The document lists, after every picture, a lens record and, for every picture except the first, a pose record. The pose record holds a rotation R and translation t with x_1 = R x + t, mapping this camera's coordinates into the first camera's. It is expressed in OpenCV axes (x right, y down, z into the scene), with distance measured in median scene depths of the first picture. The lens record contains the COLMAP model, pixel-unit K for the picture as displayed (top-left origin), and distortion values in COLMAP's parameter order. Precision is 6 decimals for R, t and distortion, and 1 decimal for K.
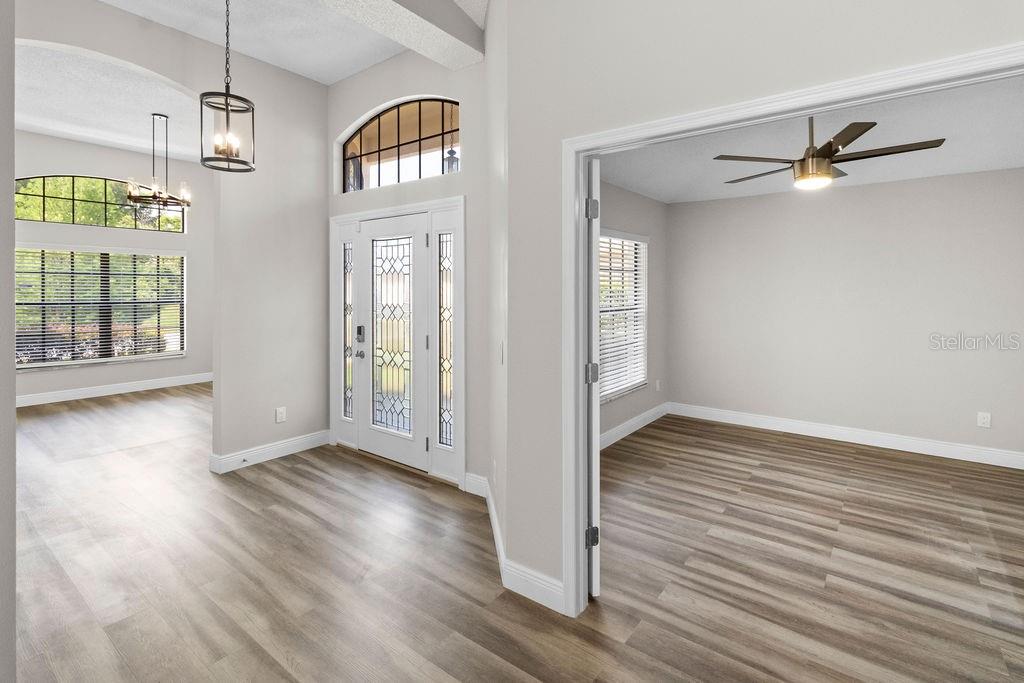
lens RADIAL K [[489.7, 0, 518.2], [0, 489.7, 284.2], [0, 0, 1]] dist [0.000989, 0.000675]
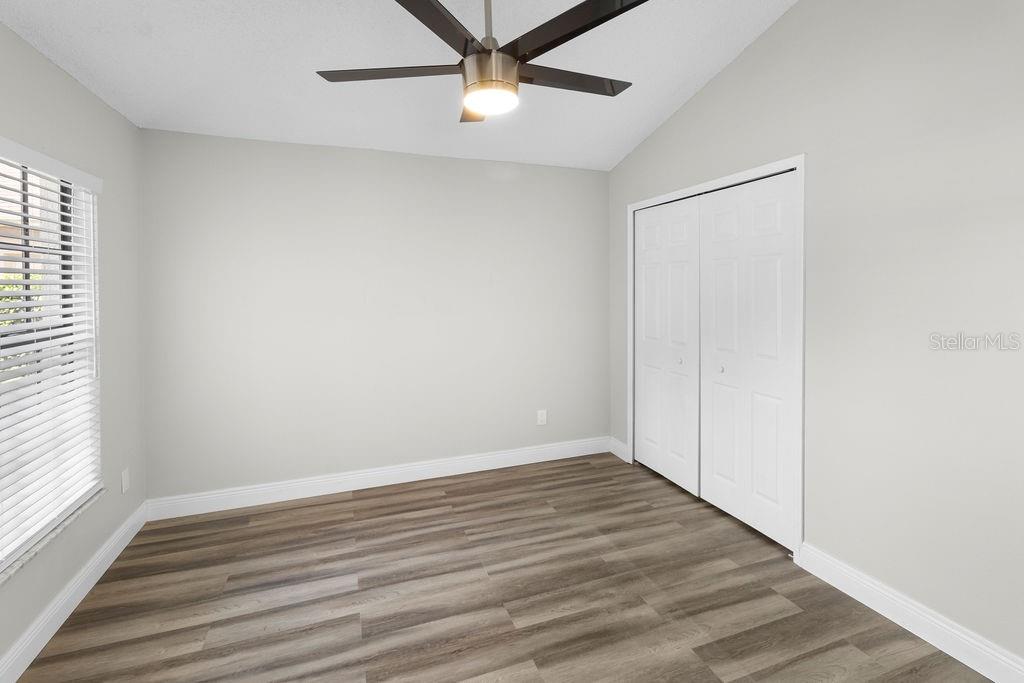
lens RADIAL K [[479.2, 0, 516.1], [0, 479.2, 292.5], [0, 0, 1]] dist [0.002661, 0.000430]
pose [[0.522452, -0.020880, 0.852413, 0.101813], [0.000548, 0.999708, 0.024152, 0.001909], [-0.852669, -0.012151, 0.522311, 0.529044]]
